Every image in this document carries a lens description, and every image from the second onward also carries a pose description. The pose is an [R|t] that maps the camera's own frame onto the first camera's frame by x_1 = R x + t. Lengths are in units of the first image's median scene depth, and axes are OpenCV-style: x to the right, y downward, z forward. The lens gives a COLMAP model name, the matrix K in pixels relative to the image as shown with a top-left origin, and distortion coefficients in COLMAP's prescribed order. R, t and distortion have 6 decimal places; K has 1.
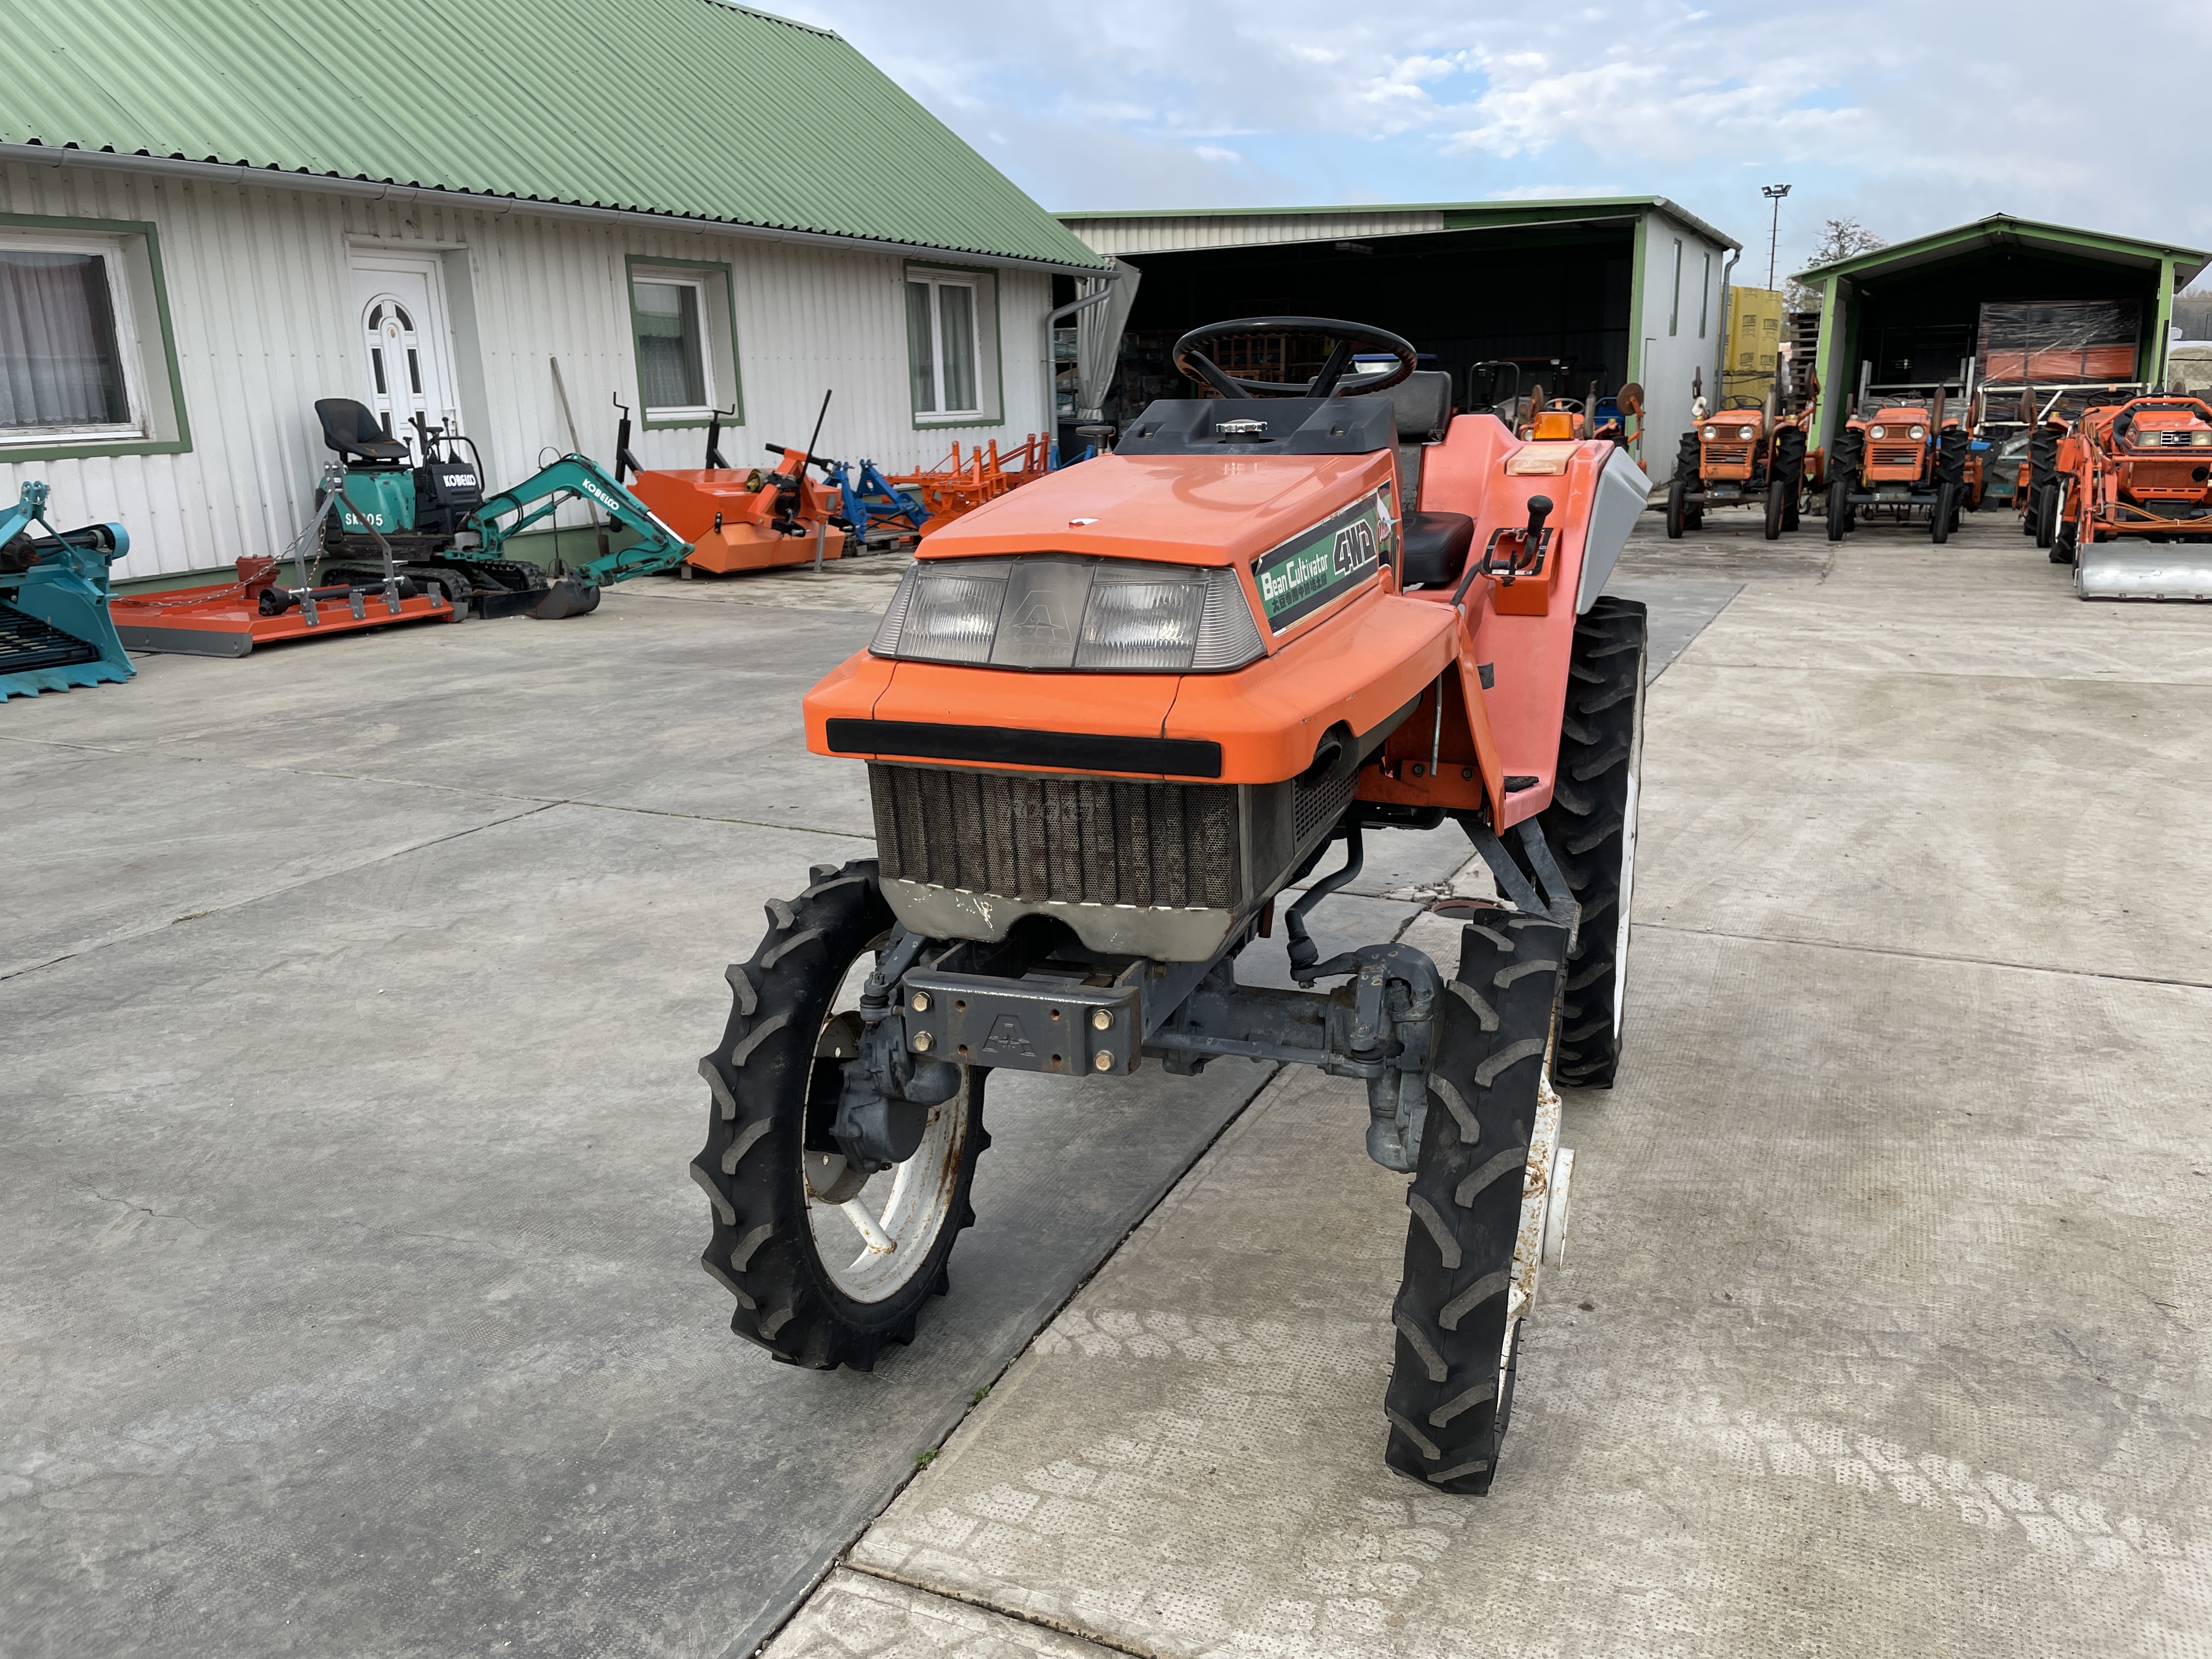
lens RADIAL K [[1664.4, 0, 1116.4], [0, 1664.4, 831.7], [0, 0, 1]] dist [0.078840, -0.106553]
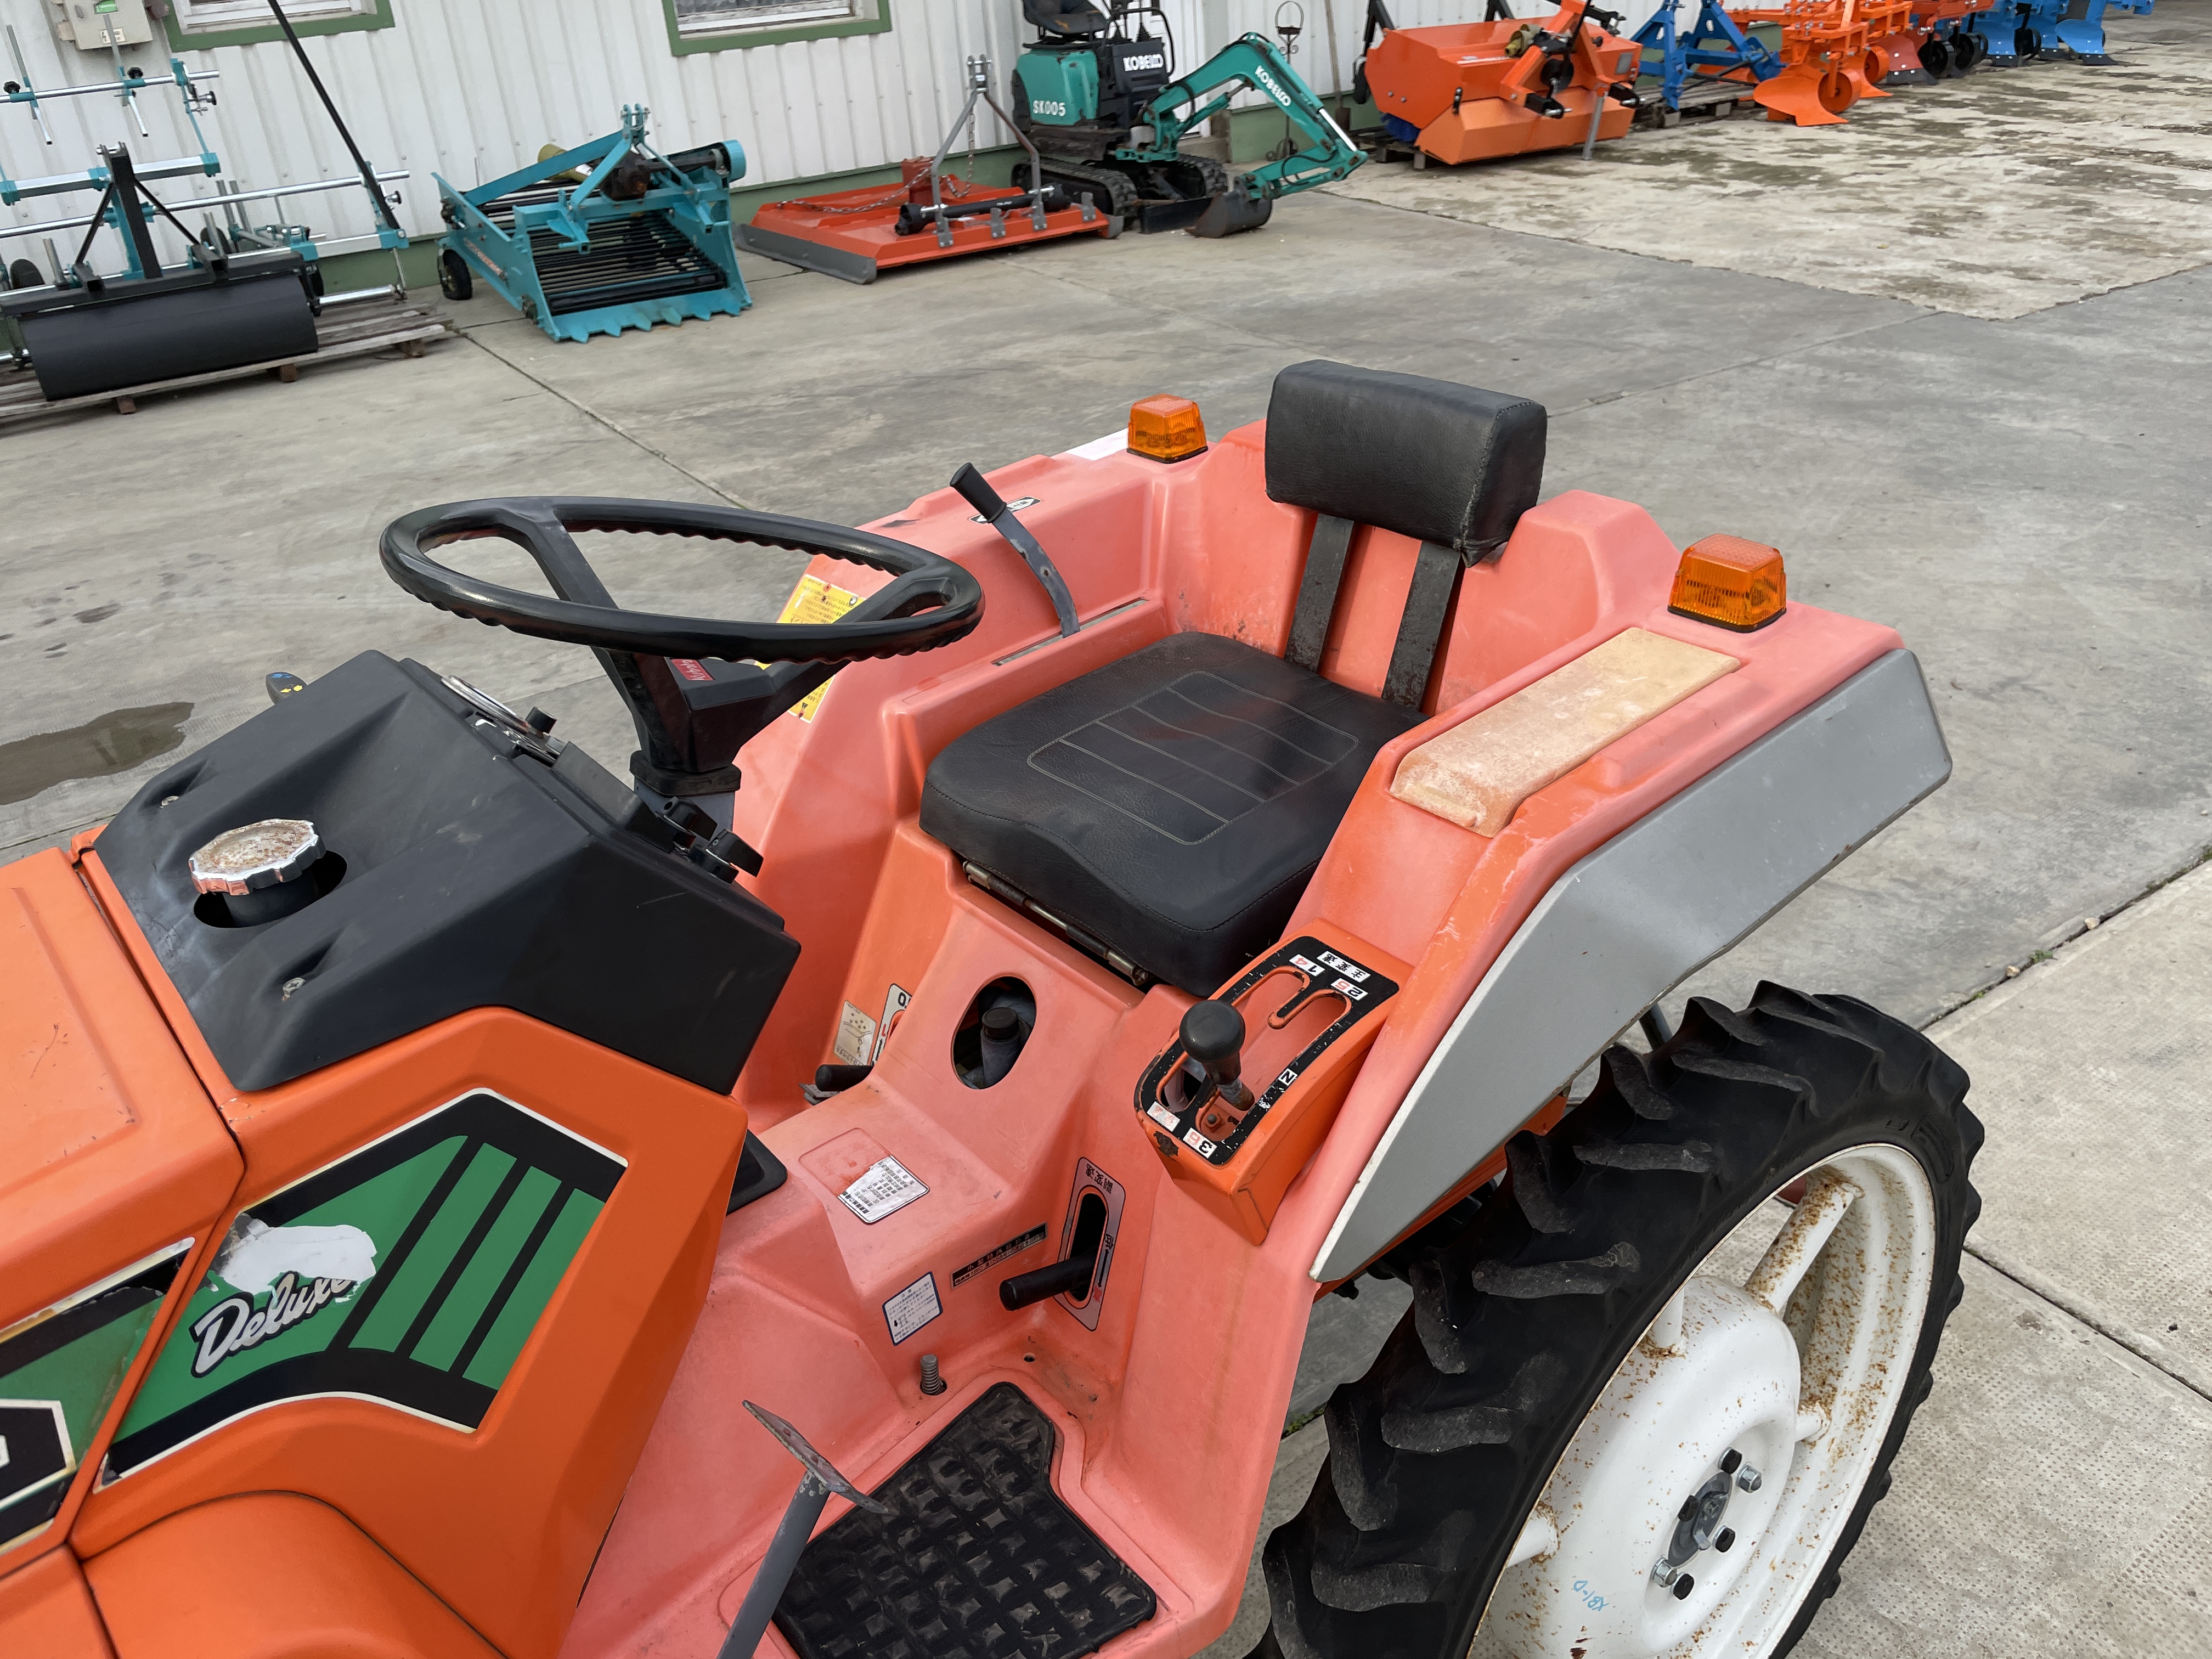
lens RADIAL K [[1664.4, 0, 1123.2], [0, 1664.4, 835.1], [0, 0, 1]] dist [0.078840, -0.106553]
pose [[0.866548, 0.219650, -0.448161, 0.090975], [-0.090232, 0.952101, 0.292169, -0.079825], [0.490869, -0.212740, 0.844861, 0.156958]]
